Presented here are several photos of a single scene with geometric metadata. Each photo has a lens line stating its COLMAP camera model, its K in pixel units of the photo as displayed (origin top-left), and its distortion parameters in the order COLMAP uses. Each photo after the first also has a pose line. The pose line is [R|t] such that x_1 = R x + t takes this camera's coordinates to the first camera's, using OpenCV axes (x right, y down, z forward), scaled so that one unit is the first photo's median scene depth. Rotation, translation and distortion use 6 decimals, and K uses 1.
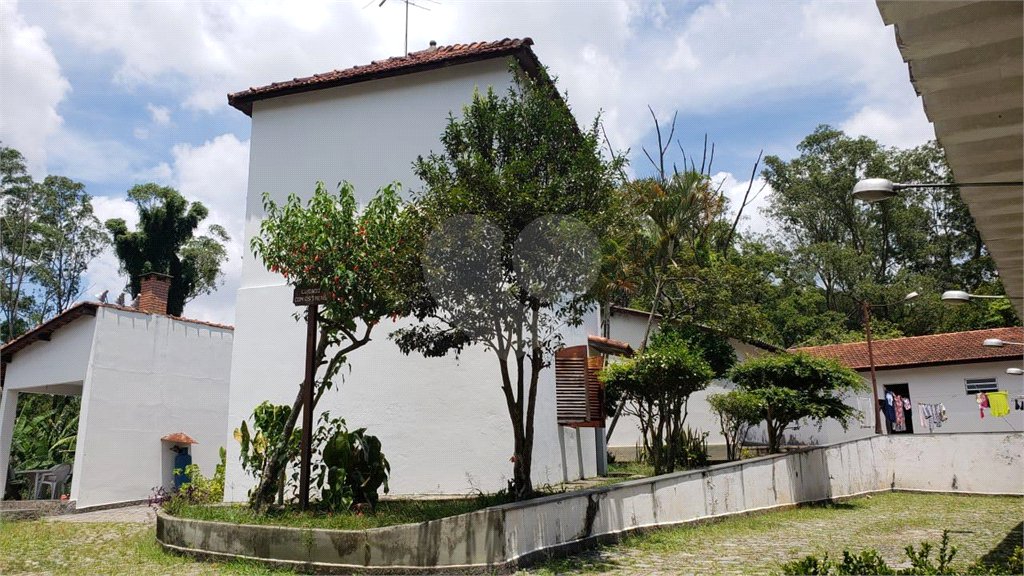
lens RADIAL K [[761.3, 0, 512.0], [0, 761.3, 288.0], [0, 0, 1]] dist [0.088796, -0.000225]
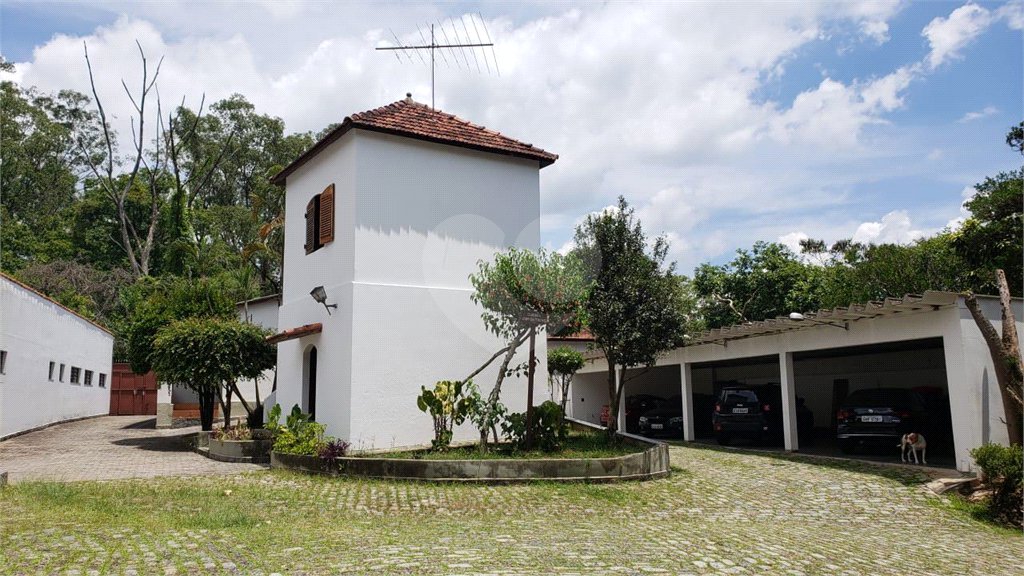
lens RADIAL K [[761.3, 0, 512.0], [0, 761.3, 288.0], [0, 0, 1]] dist [0.088796, -0.000225]
pose [[0.657804, 0.113207, 0.744633, -1.698238], [-0.160474, 0.987005, -0.008293, -0.032462], [-0.735896, -0.114039, 0.667422, 0.000198]]
